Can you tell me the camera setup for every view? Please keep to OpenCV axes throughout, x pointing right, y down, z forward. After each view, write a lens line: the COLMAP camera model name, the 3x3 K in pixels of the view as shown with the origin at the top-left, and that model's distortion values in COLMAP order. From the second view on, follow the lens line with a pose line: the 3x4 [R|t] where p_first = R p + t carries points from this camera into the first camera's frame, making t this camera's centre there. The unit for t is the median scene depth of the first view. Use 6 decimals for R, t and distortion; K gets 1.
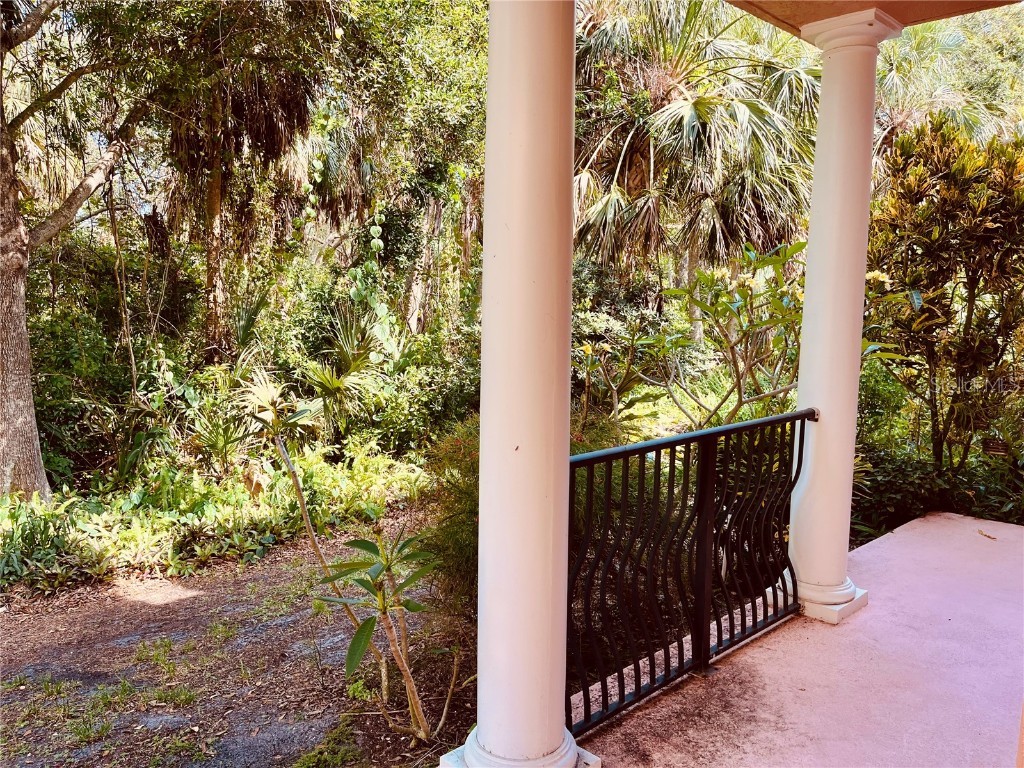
lens RADIAL K [[781.8, 0, 508.7], [0, 781.8, 392.6], [0, 0, 1]] dist [0.059438, -0.063731]
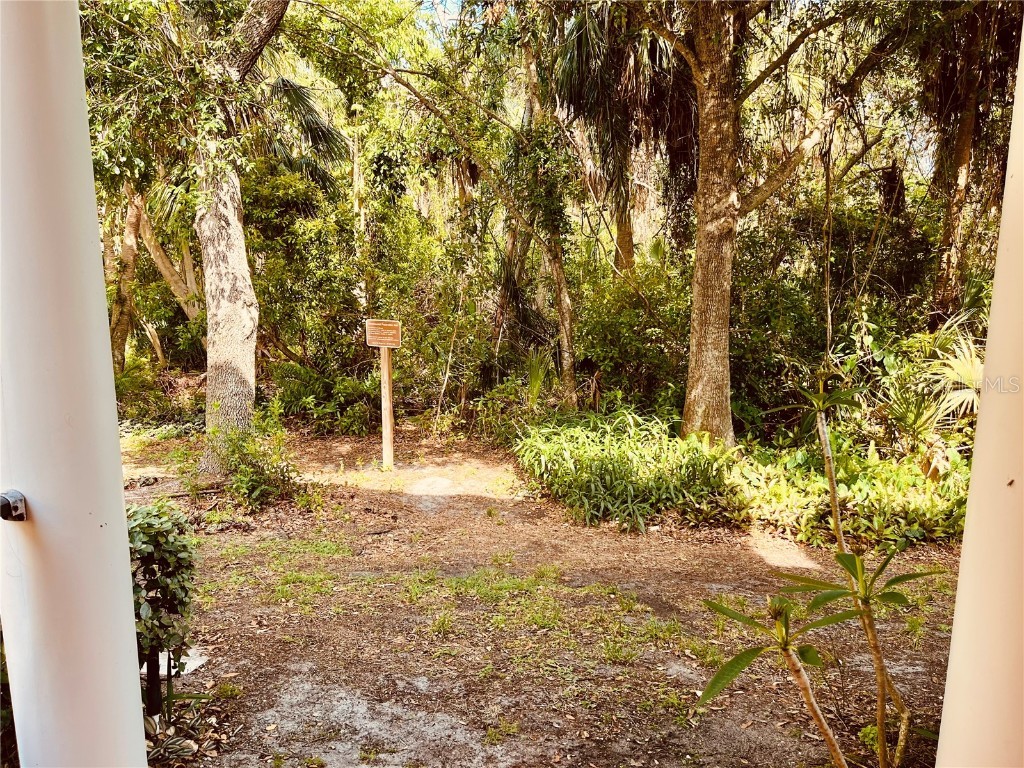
lens RADIAL K [[781.8, 0, 508.7], [0, 781.8, 392.6], [0, 0, 1]] dist [0.059438, -0.063731]
pose [[0.609822, 0.130166, -0.781776, 0.082918], [-0.092634, 0.991366, 0.092804, -0.008574], [0.787106, 0.015825, 0.616614, 0.087795]]
